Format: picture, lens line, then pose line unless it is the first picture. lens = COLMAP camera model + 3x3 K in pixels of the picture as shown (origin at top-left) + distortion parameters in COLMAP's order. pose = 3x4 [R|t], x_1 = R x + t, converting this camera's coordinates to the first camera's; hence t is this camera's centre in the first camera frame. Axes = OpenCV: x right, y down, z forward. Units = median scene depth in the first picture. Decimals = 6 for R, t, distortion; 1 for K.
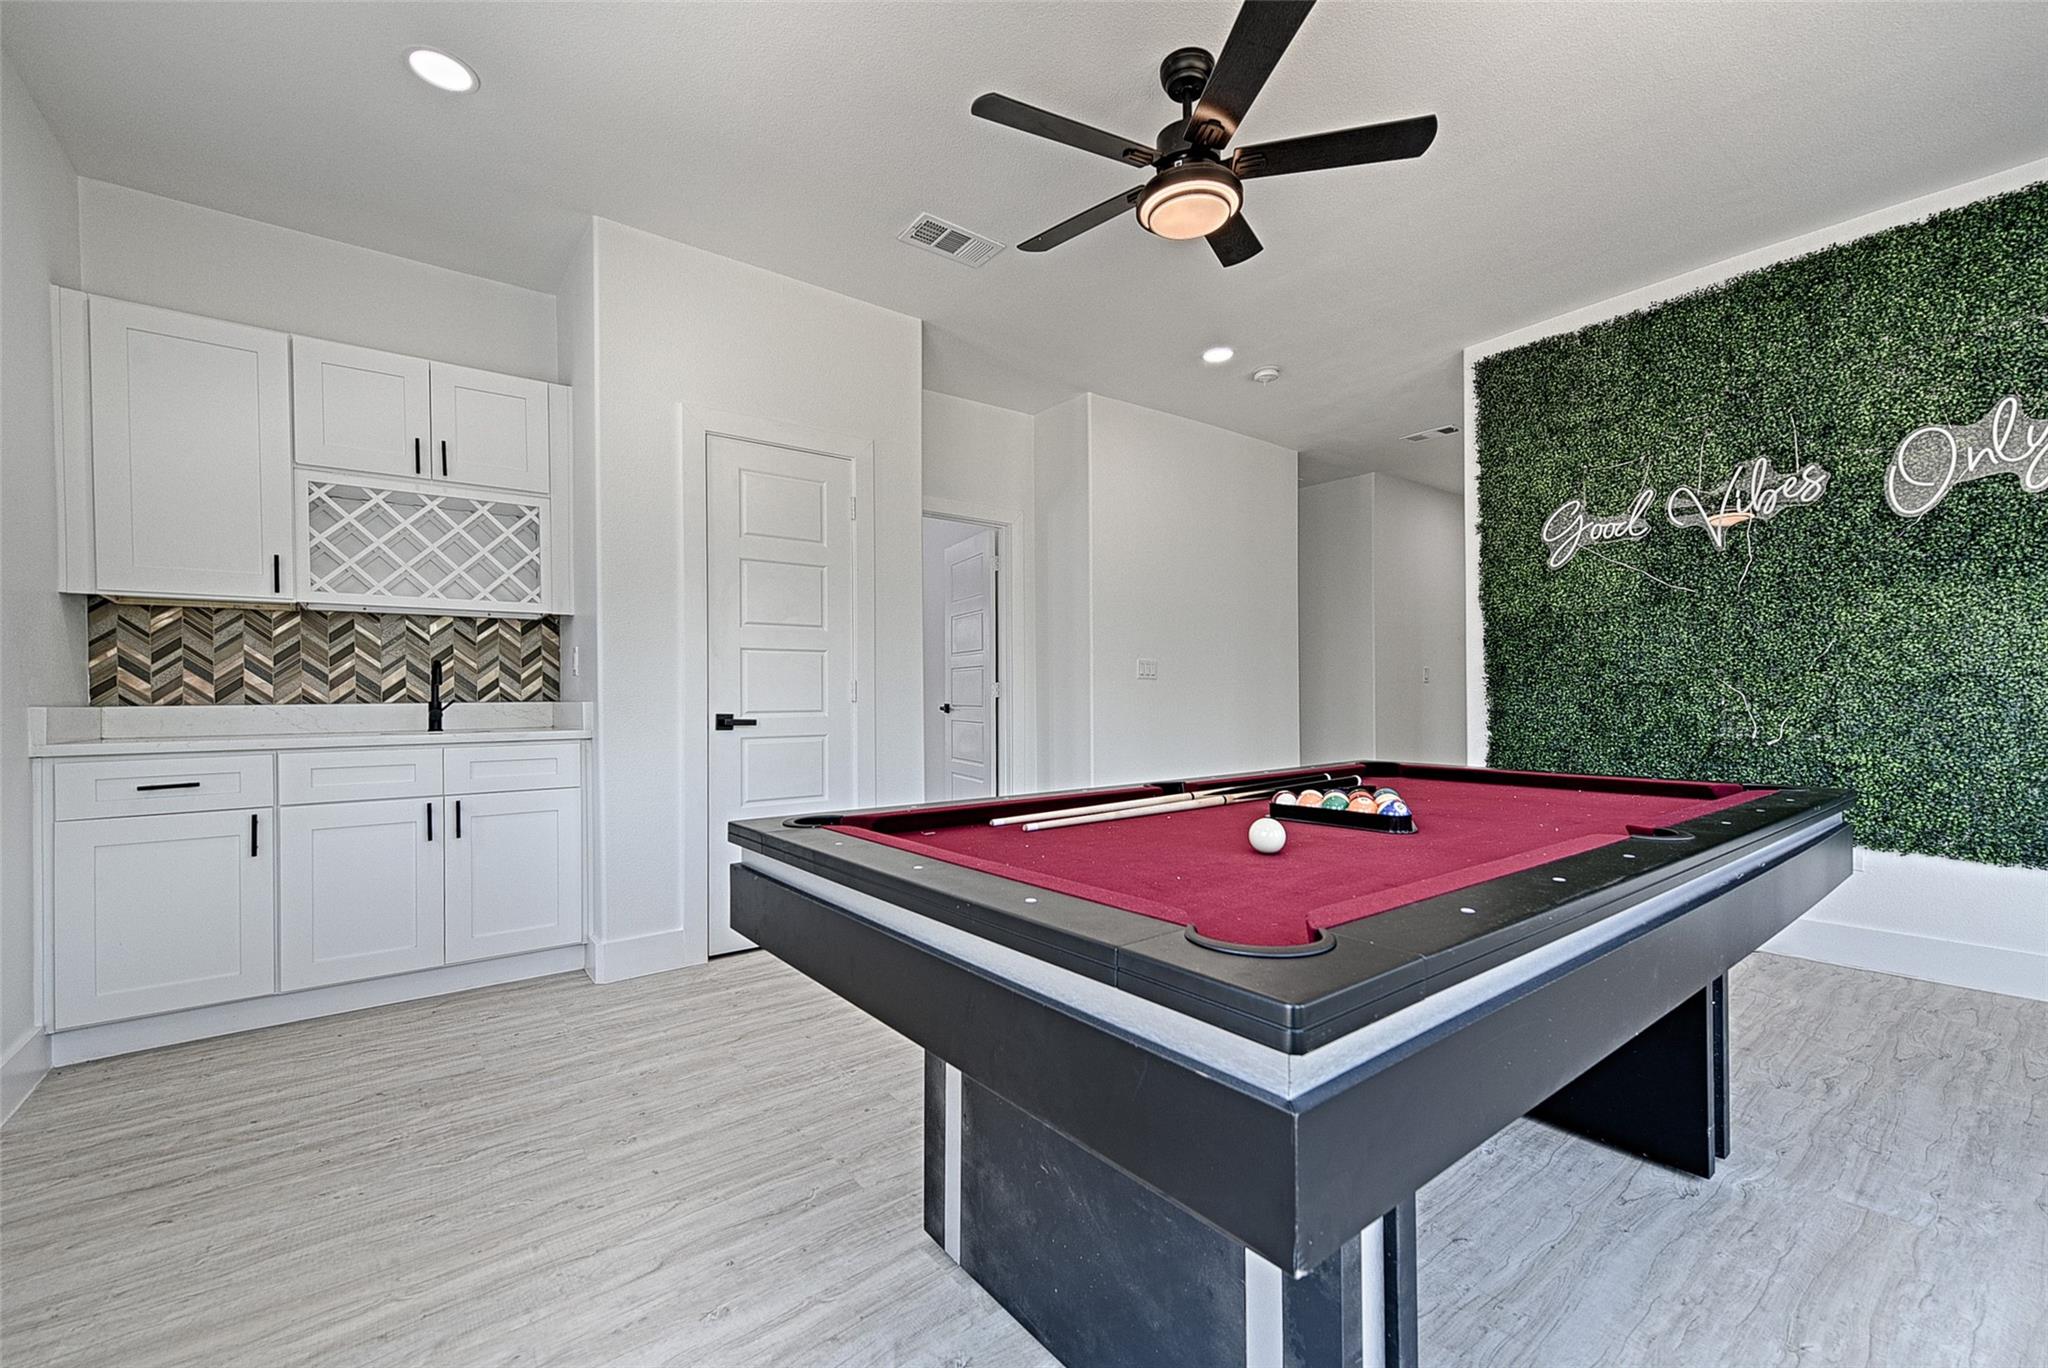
lens RADIAL K [[841.0, 0, 1025.0], [0, 841.0, 694.7], [0, 0, 1]] dist [-0.001507, -0.000023]
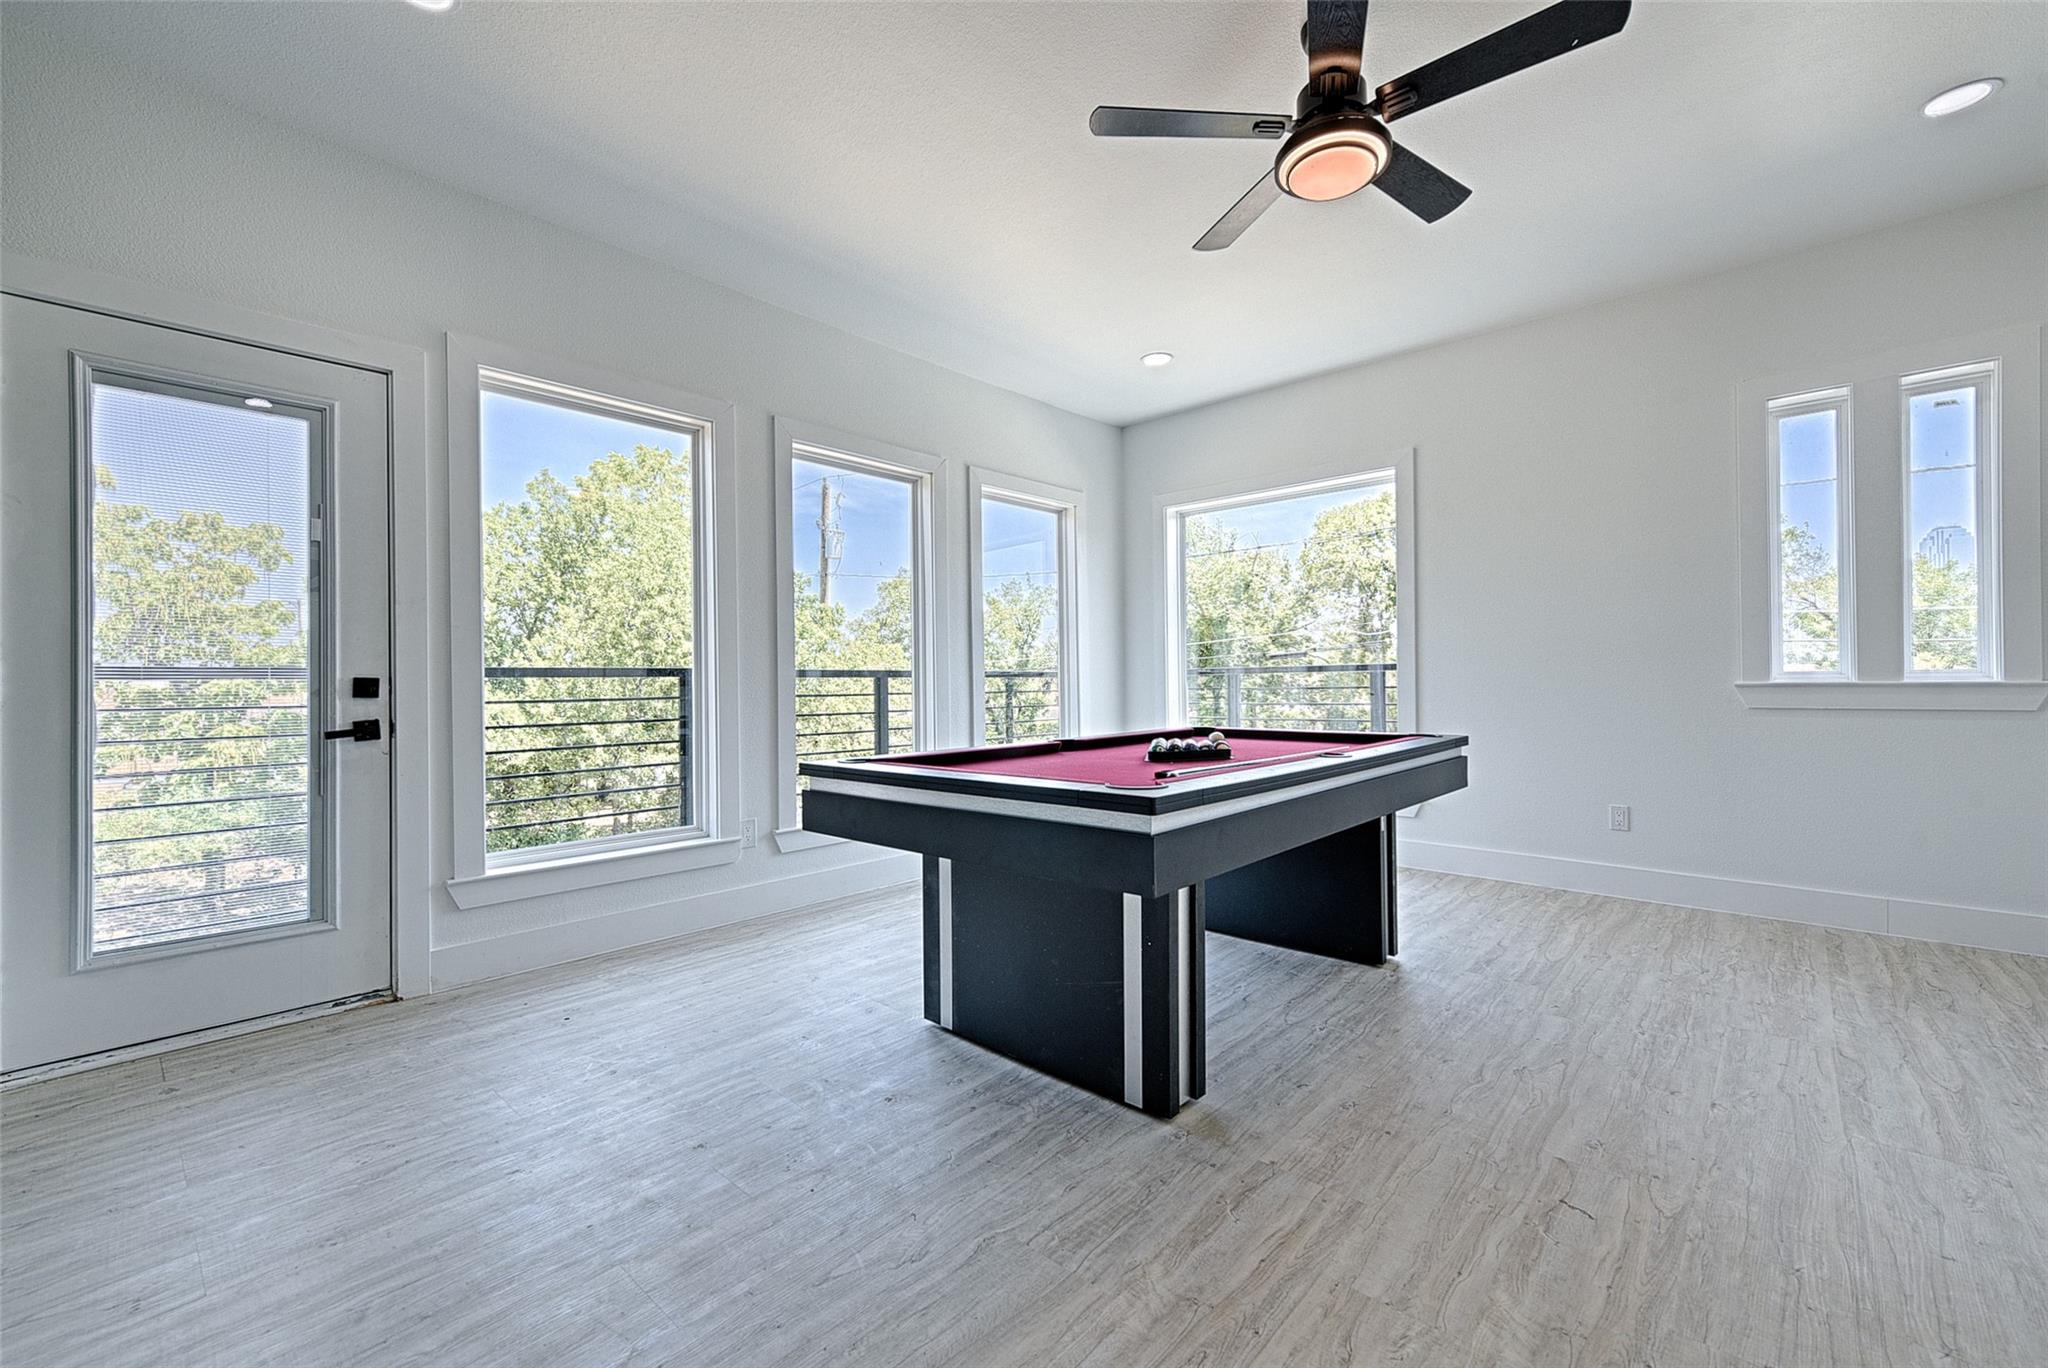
lens RADIAL K [[841.0, 0, 1023.6], [0, 841.0, 675.6], [0, 0, 1]] dist [-0.001507, -0.000023]
pose [[-0.983604, 0.019955, -0.179233, 0.826645], [0.020558, 0.999788, -0.001504, -0.009985], [0.179165, -0.005163, -0.983805, 2.150371]]
